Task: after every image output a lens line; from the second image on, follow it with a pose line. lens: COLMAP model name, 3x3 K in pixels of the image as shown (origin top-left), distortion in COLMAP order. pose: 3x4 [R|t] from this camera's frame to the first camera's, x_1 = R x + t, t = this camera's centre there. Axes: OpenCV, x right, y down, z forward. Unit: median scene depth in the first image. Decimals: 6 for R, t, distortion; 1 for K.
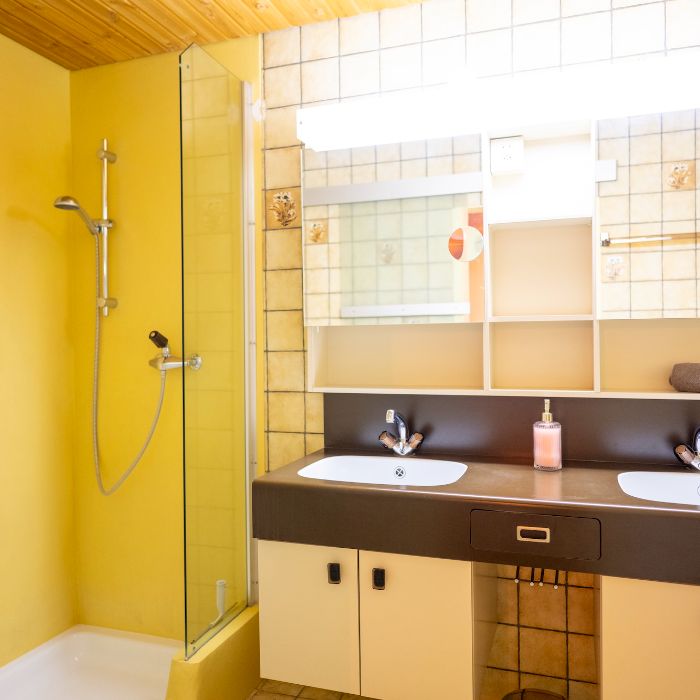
lens RADIAL K [[598.7, 0, 350.0], [0, 598.7, 350.0], [0, 0, 1]] dist [-0.009326, -0.006237]
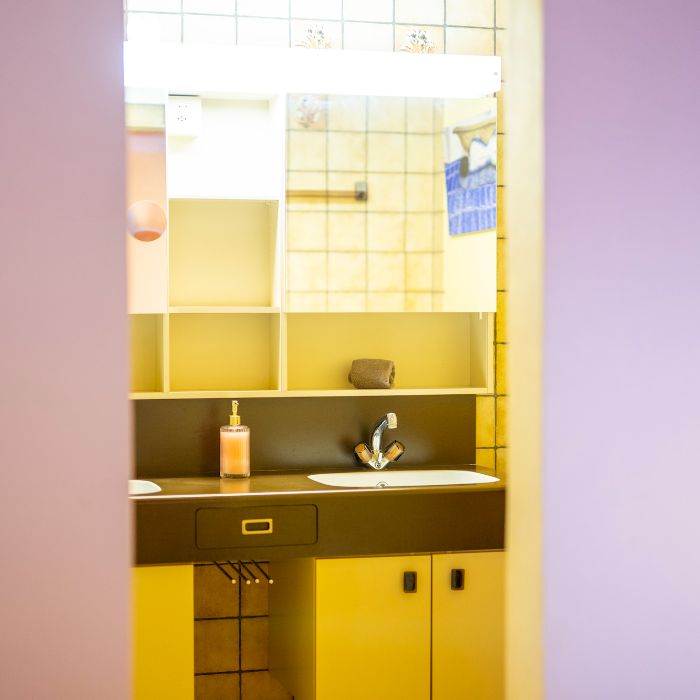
lens RADIAL K [[1495.9, 0, 350.0], [0, 1495.9, 350.0], [0, 0, 1]] dist [0.004844, -0.041370]
pose [[0.811353, 0.001288, 0.584555, -0.842876], [-0.003587, 0.999990, 0.002776, -0.000086], [-0.584546, -0.004349, 0.811349, -0.925190]]
